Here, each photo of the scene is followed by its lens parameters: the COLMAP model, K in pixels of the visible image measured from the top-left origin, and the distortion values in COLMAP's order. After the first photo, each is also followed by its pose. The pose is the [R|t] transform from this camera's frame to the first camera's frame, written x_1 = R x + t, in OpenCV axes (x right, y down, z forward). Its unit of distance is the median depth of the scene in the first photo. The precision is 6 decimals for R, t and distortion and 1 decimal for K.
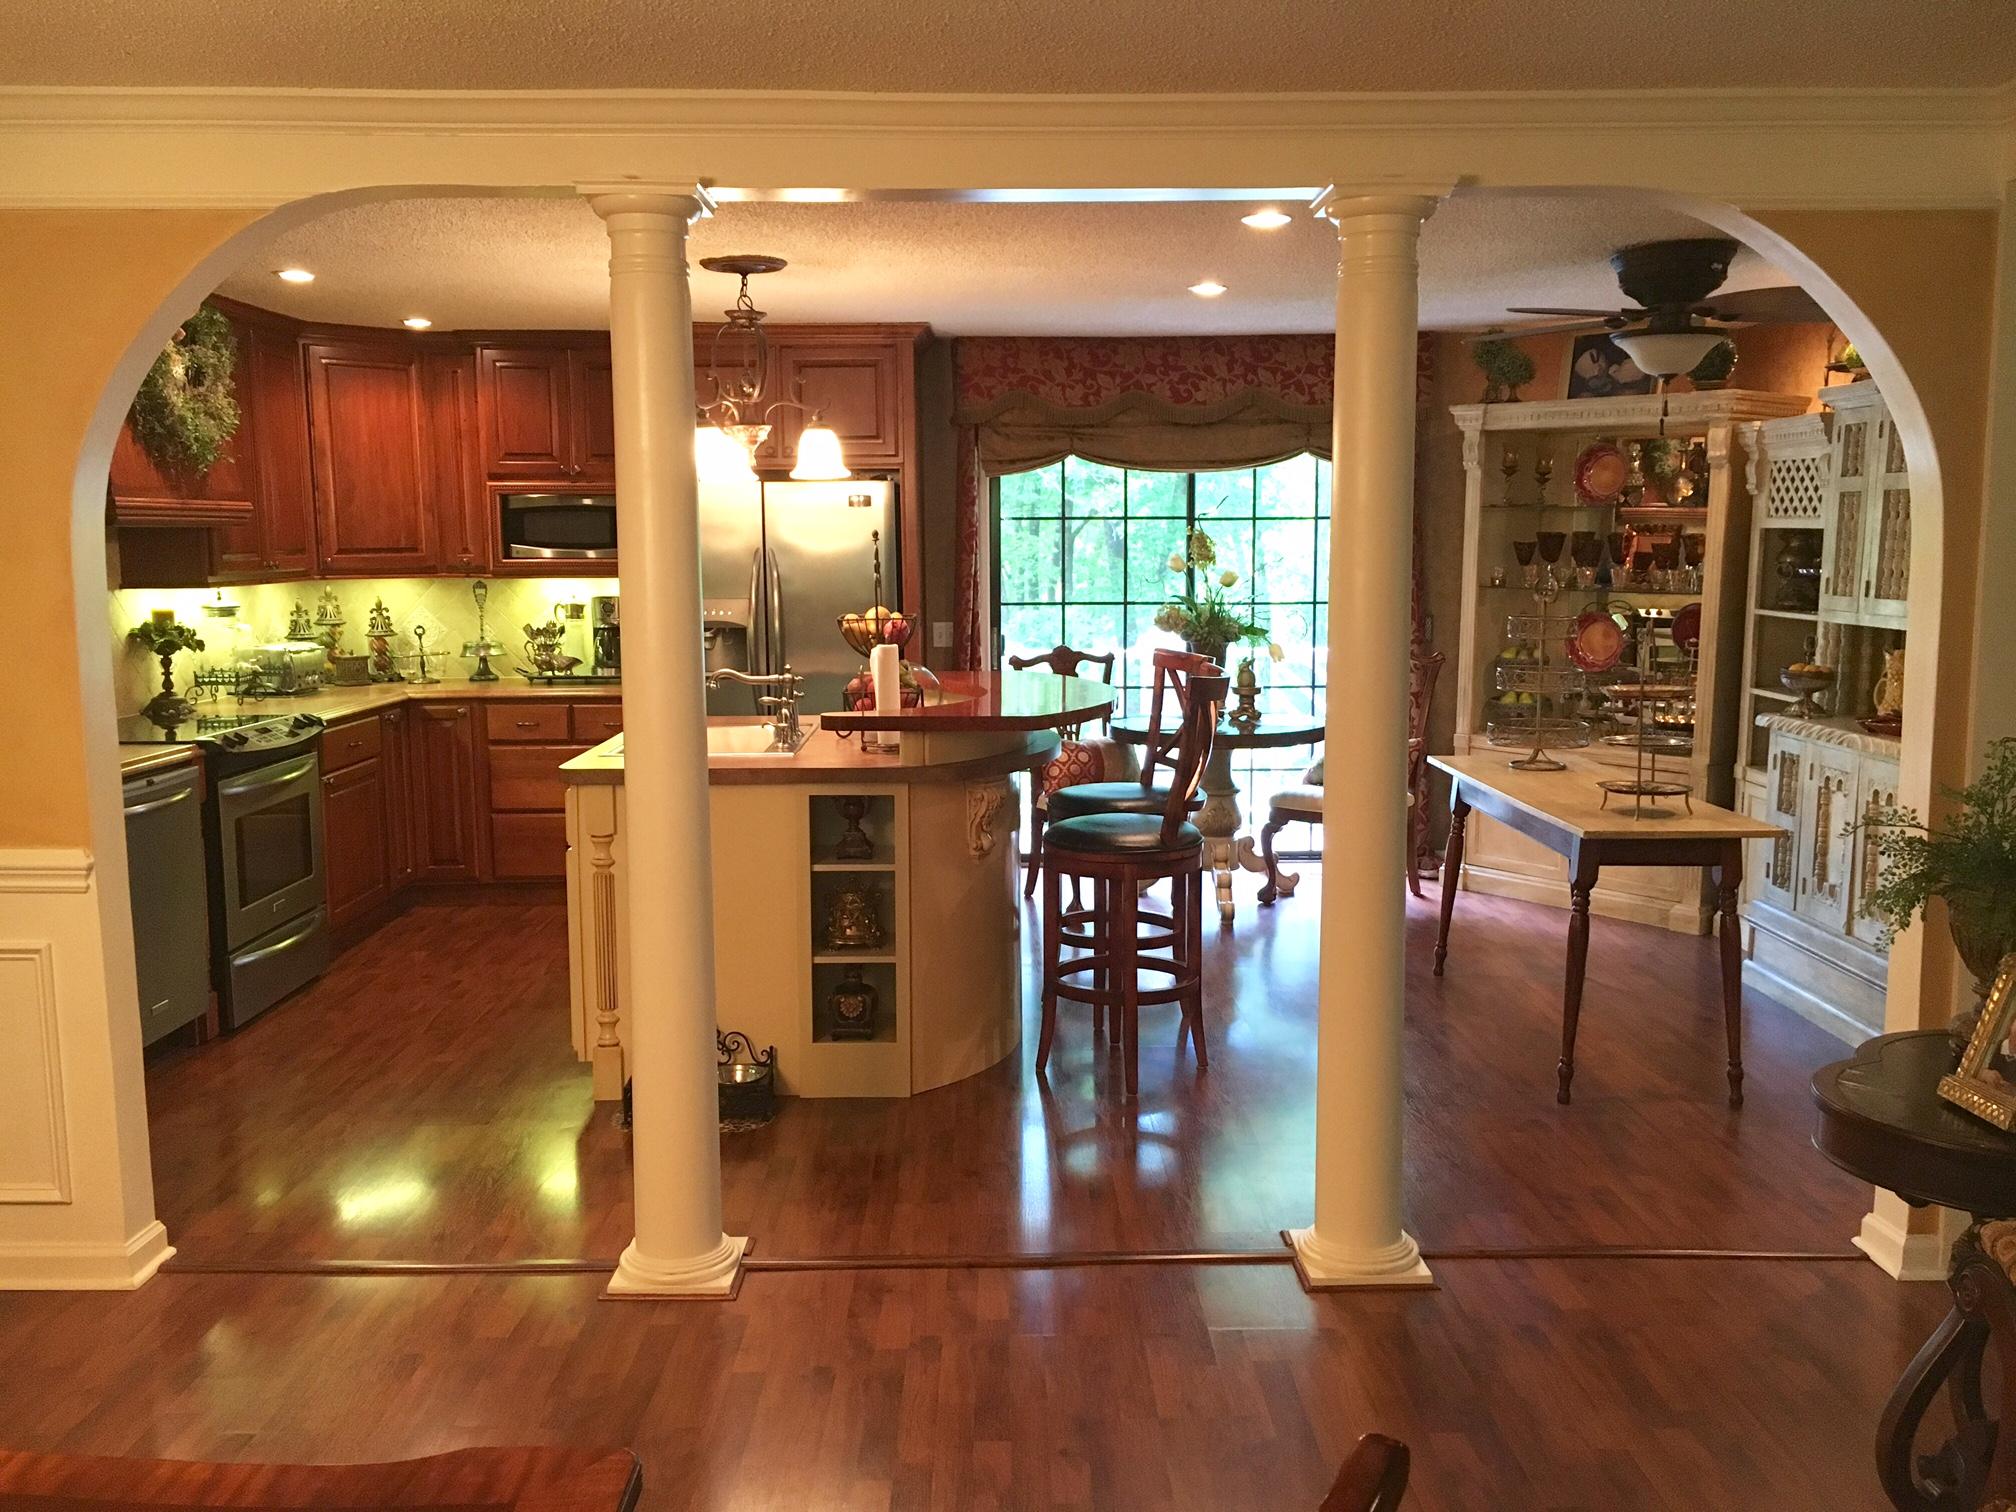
lens RADIAL K [[1699.8, 0, 1043.6], [0, 1699.8, 723.7], [0, 0, 1]] dist [0.098767, -0.135302]
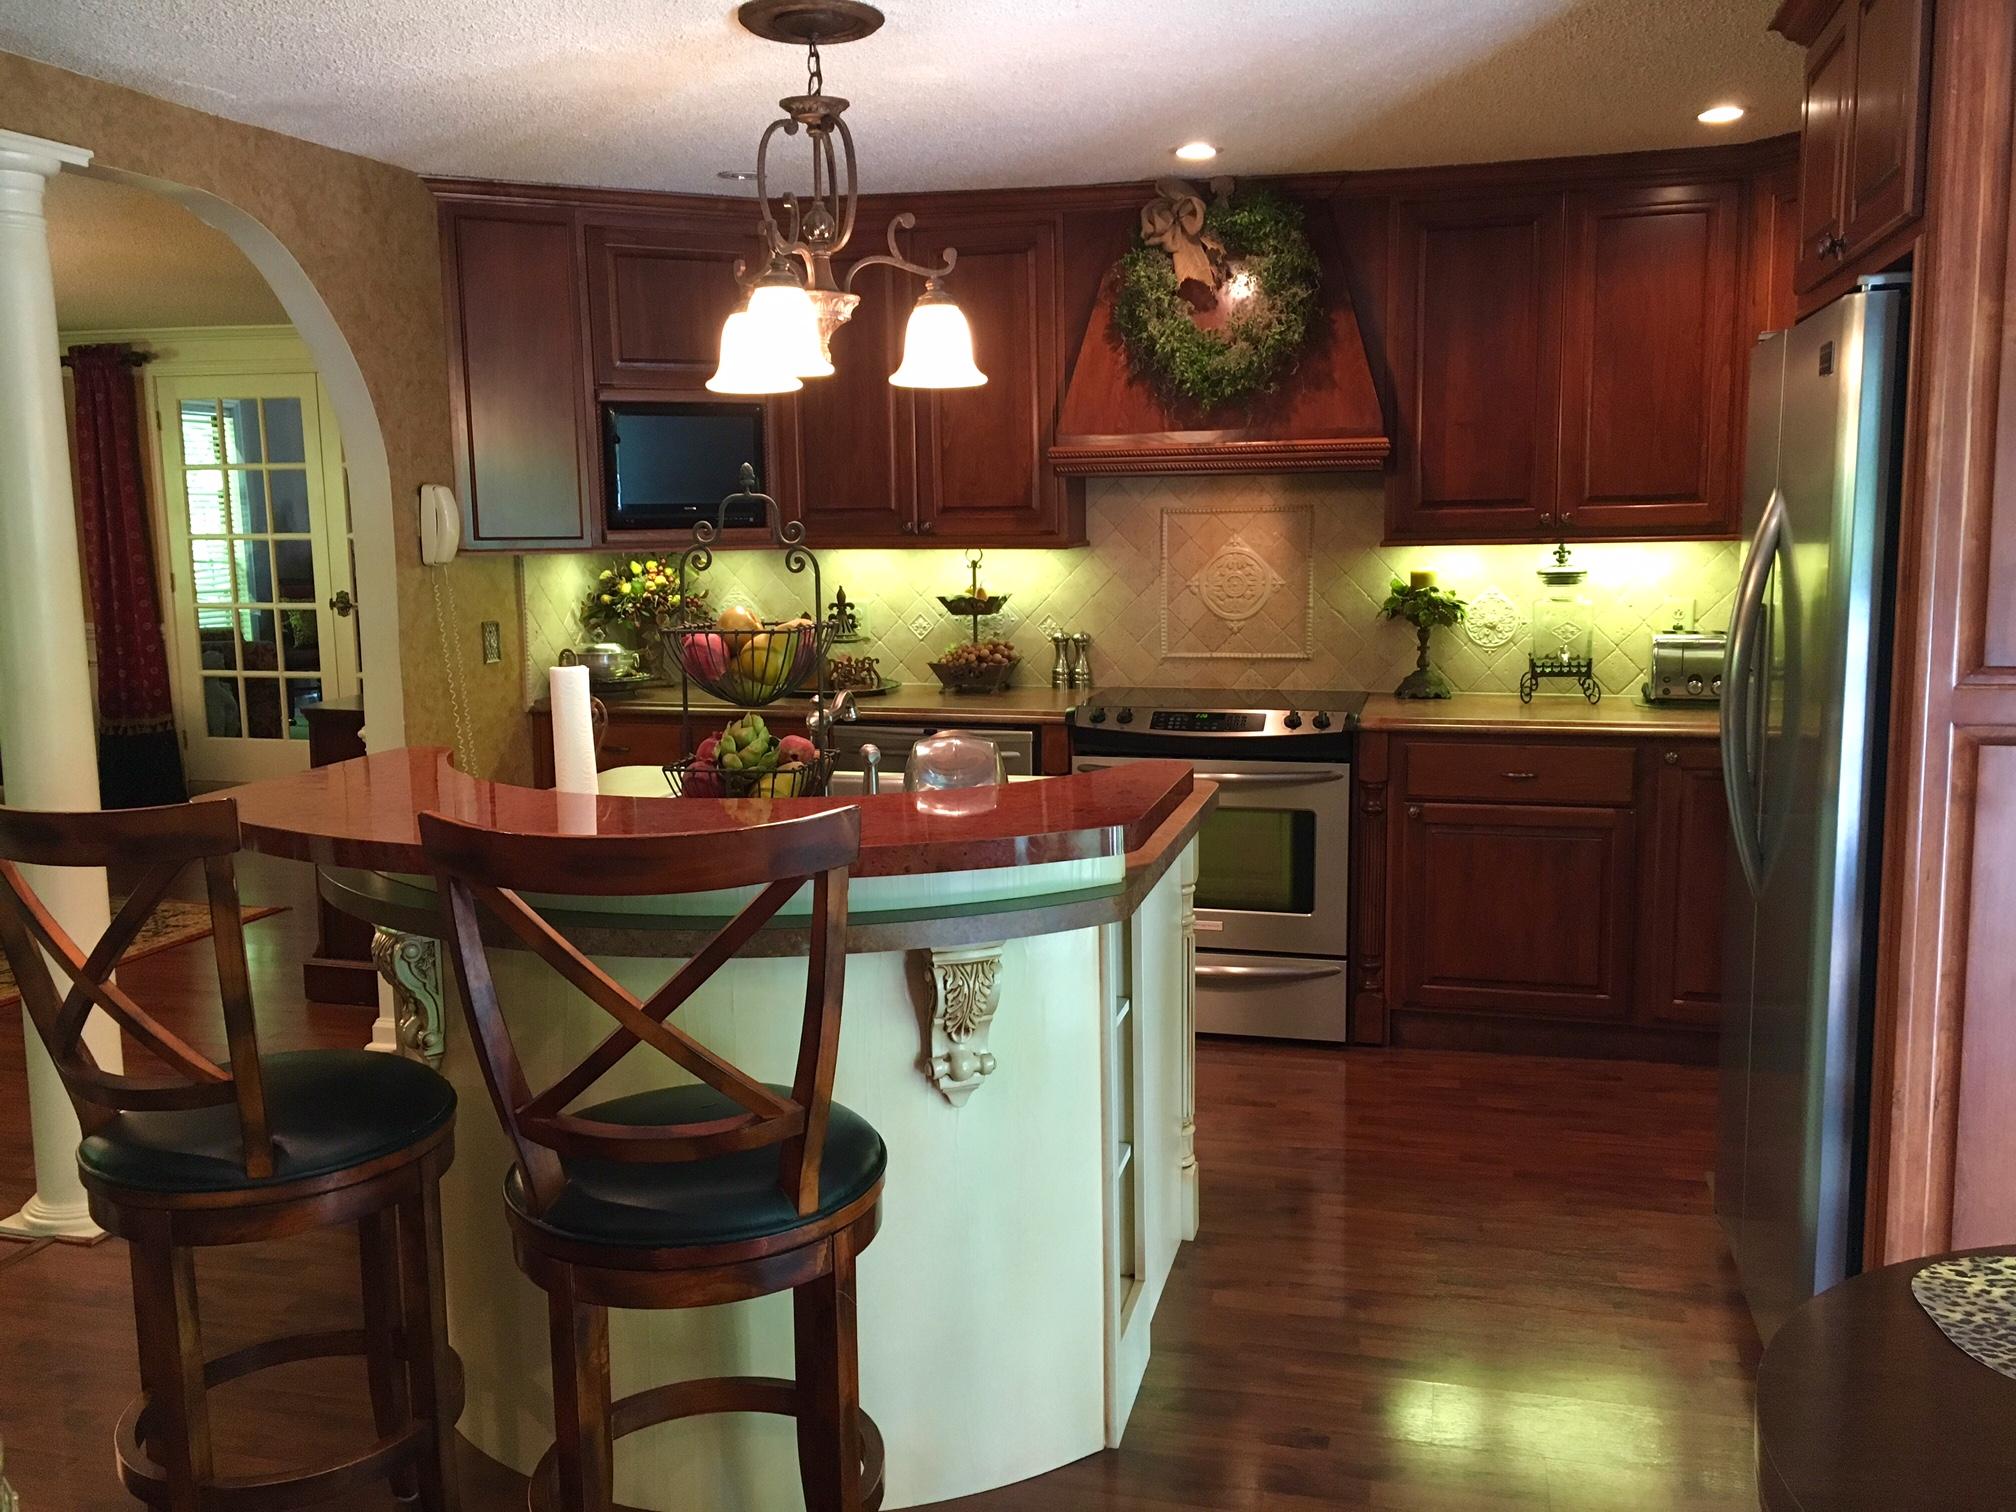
lens RADIAL K [[1699.8, 0, 1043.6], [0, 1699.8, 723.7], [0, 0, 1]] dist [0.098767, -0.135302]
pose [[-0.317286, 0.116196, -0.941184, 0.284098], [-0.089345, 0.984388, 0.151649, -0.088597], [0.944112, 0.132206, -0.301951, 0.944194]]
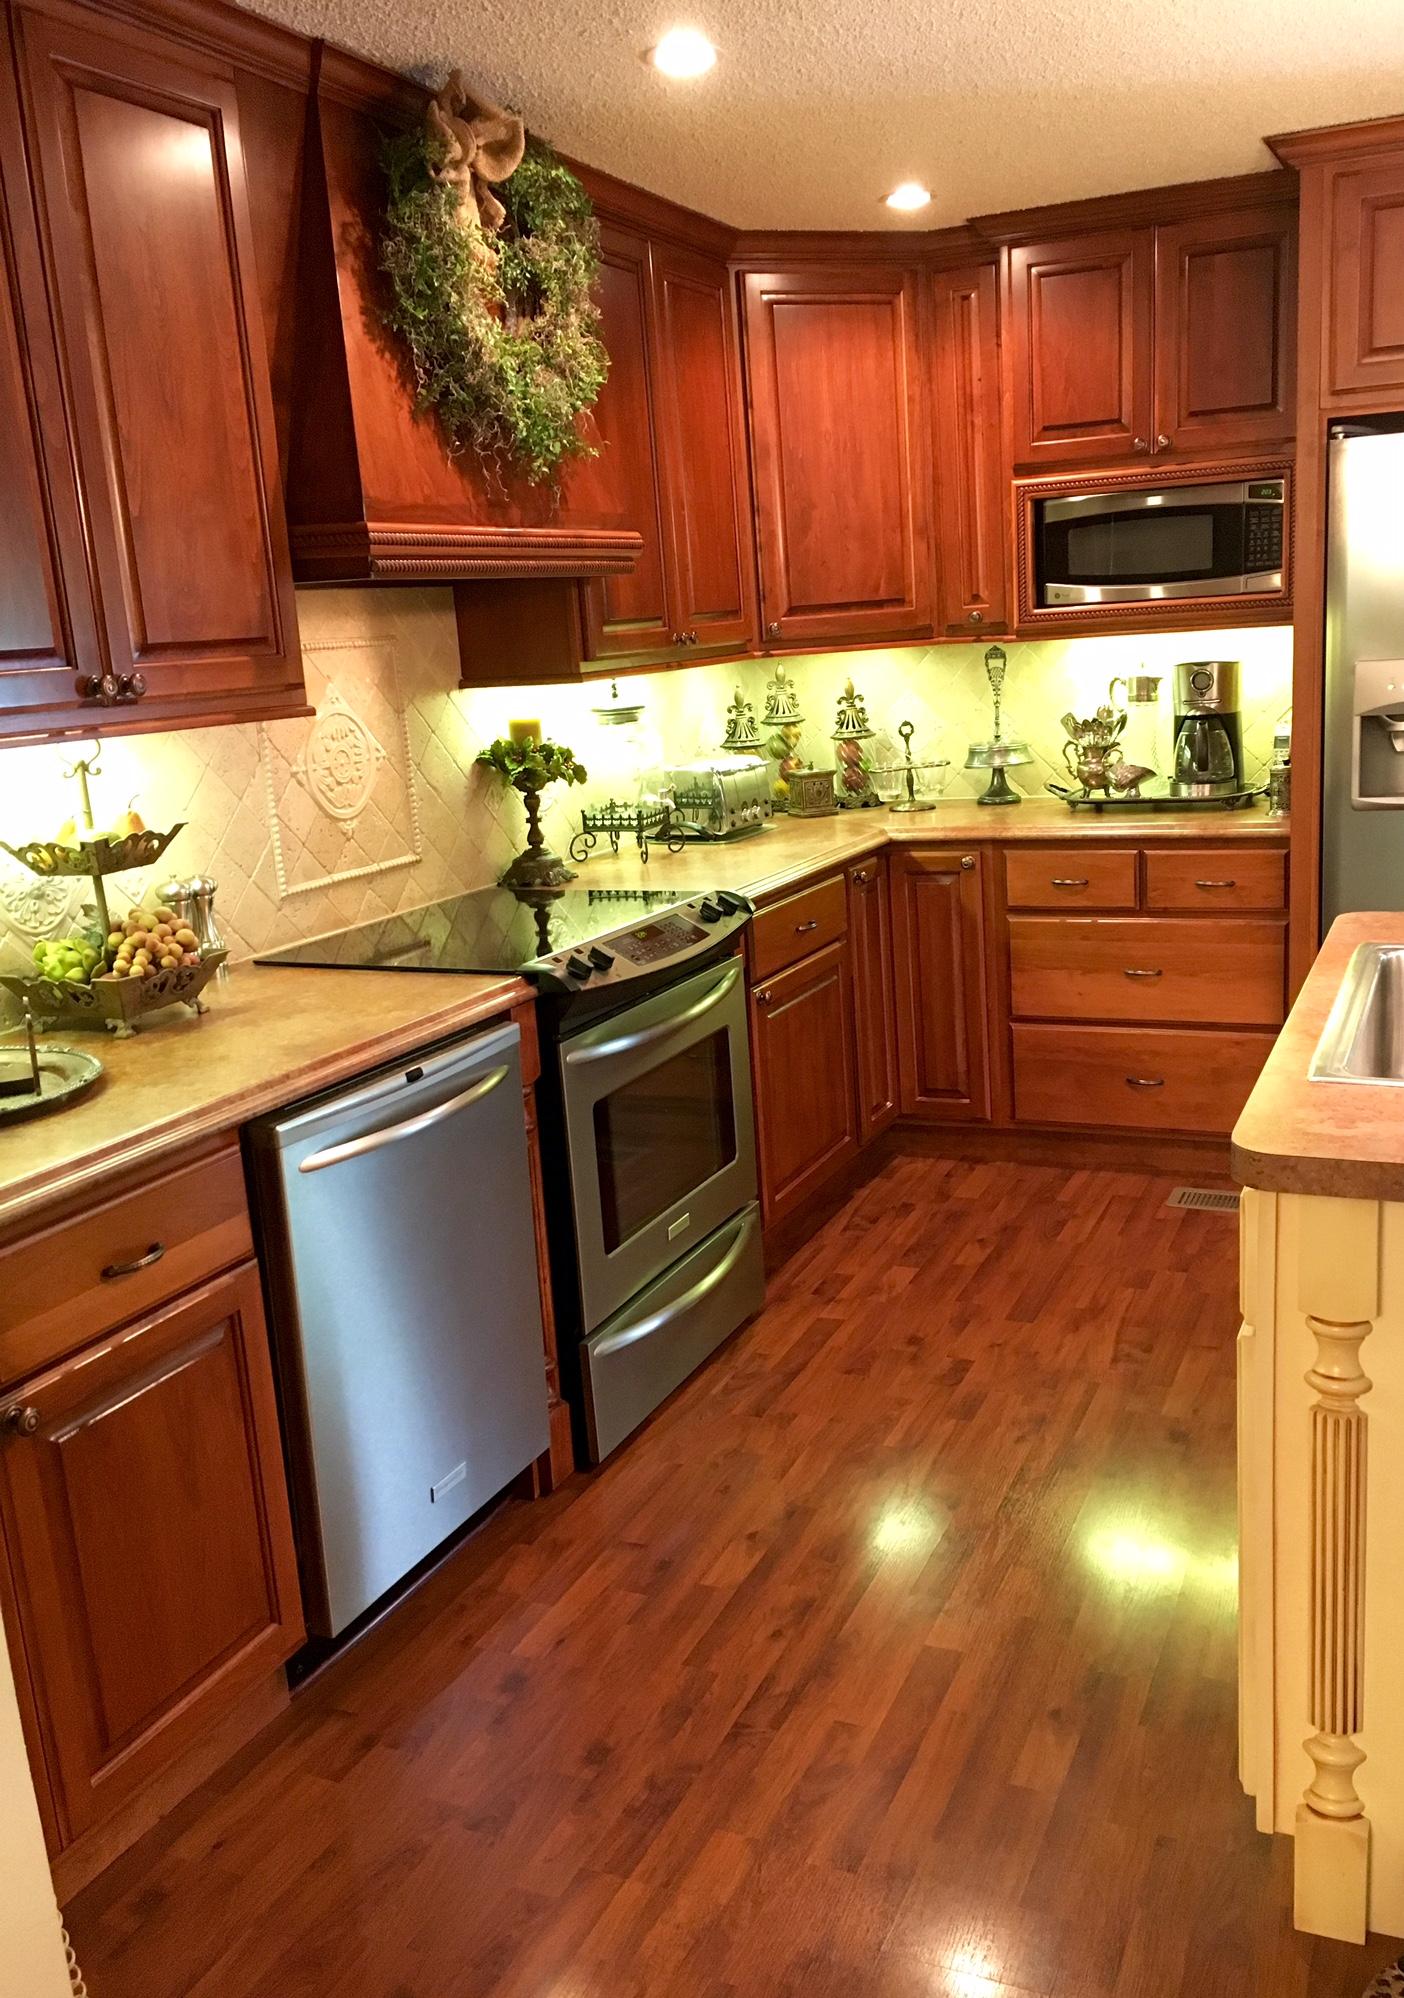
lens RADIAL K [[1719.3, 0, 702.0], [0, 1719.3, 999.0], [0, 0, 1]] dist [0.043665, 0.001211]
pose [[0.891895, 0.047131, -0.449779, -0.142912], [0.009332, 0.992425, 0.122497, -0.035616], [0.452146, -0.113452, 0.884699, 0.401559]]
